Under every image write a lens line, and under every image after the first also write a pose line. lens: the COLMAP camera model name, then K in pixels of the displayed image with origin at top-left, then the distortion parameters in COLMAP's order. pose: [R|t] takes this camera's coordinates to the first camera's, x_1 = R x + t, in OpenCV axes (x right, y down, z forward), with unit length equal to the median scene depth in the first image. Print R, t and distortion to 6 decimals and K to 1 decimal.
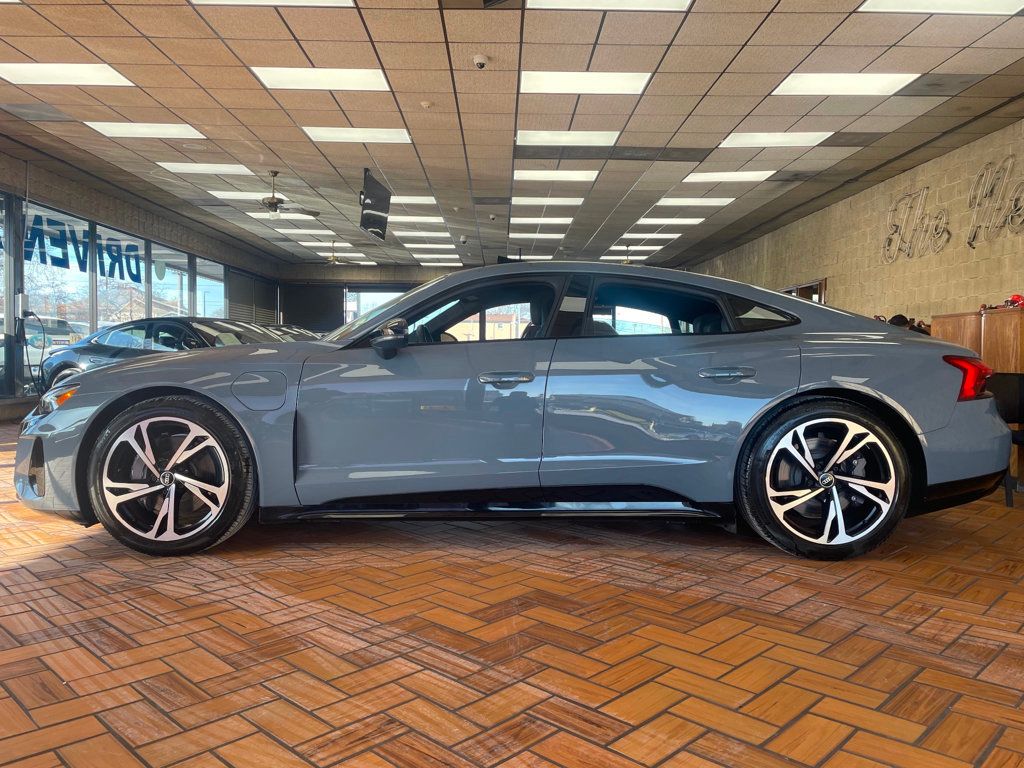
lens RADIAL K [[786.4, 0, 512.0], [0, 786.4, 384.0], [0, 0, 1]] dist [0.070092, -0.082128]
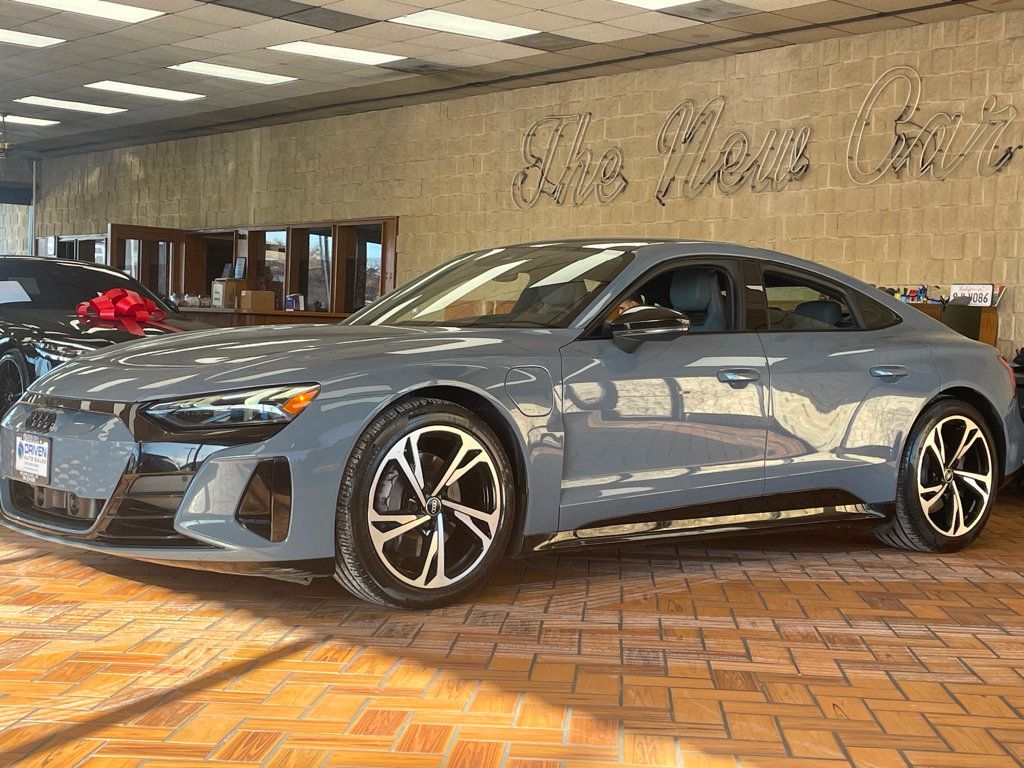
lens RADIAL K [[1567.1, 0, 512.0], [0, 1567.1, 384.0], [0, 0, 1]] dist [0.317259, -1.463749]
pose [[0.758474, -0.001462, 0.651702, -1.372173], [-0.003686, 0.999972, 0.006533, -0.009695], [-0.651693, -0.007357, 0.758447, -0.200953]]
